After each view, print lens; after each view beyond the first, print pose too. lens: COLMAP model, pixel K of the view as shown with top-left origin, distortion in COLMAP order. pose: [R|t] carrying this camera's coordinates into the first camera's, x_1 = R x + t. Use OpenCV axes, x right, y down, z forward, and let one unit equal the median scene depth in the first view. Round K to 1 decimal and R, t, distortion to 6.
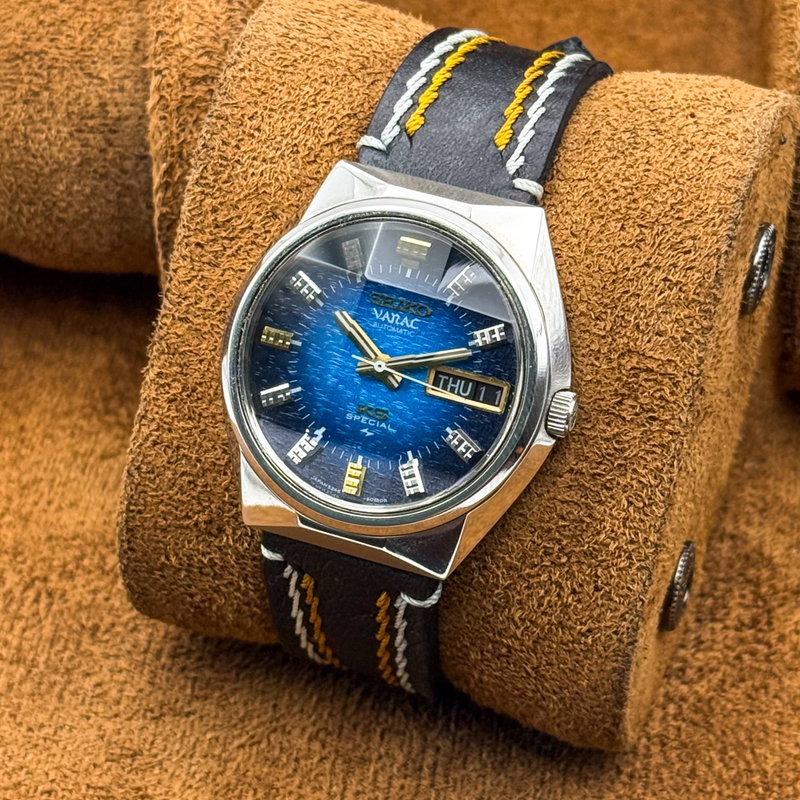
lens RADIAL K [[2684.2, 0, 400.0], [0, 2684.2, 400.0], [0, 0, 1]] dist [0.172369, -0.489054]
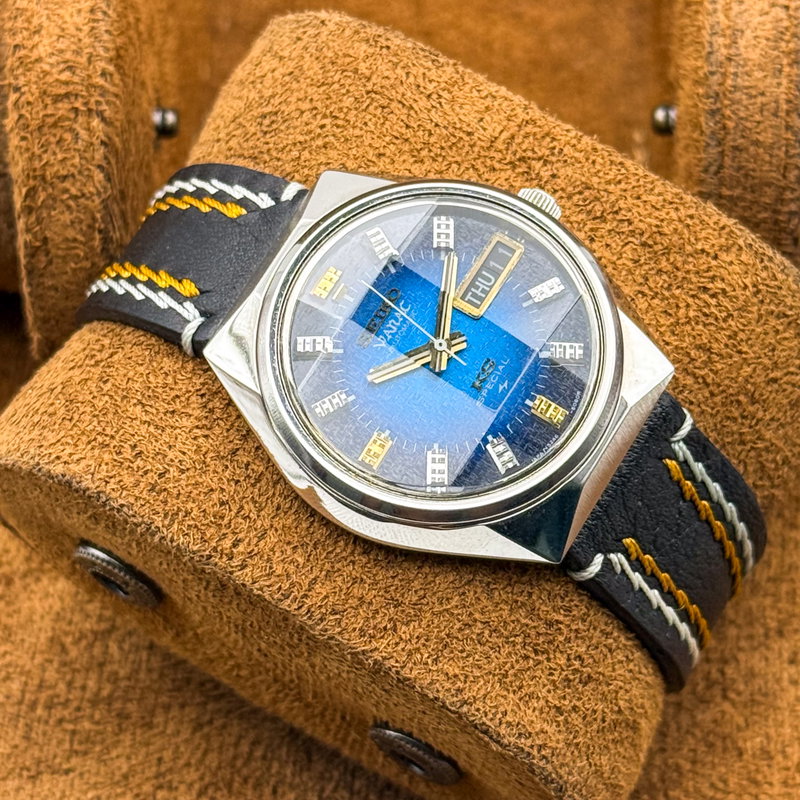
lens RADIAL K [[2684.2, 0, 400.0], [0, 2684.2, 400.0], [0, 0, 1]] dist [0.172369, -0.489054]
pose [[0.263649, -0.794904, 0.546459, -0.519717], [0.956806, 0.287460, -0.043476, 0.019190], [-0.122525, 0.534317, 0.836357, 0.238338]]
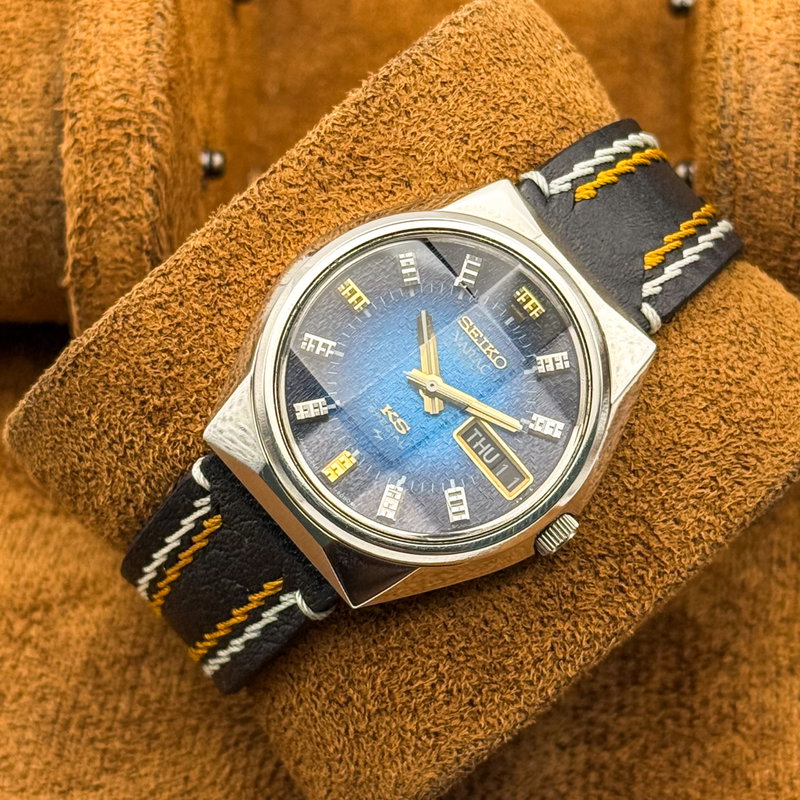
lens RADIAL K [[2684.2, 0, 400.0], [0, 2684.2, 400.0], [0, 0, 1]] dist [0.172369, -0.489054]
pose [[0.797497, 0.567445, 0.204951, -0.203599], [-0.565379, 0.821468, -0.074410, 0.067113], [-0.210584, -0.056533, 0.975940, 0.078270]]
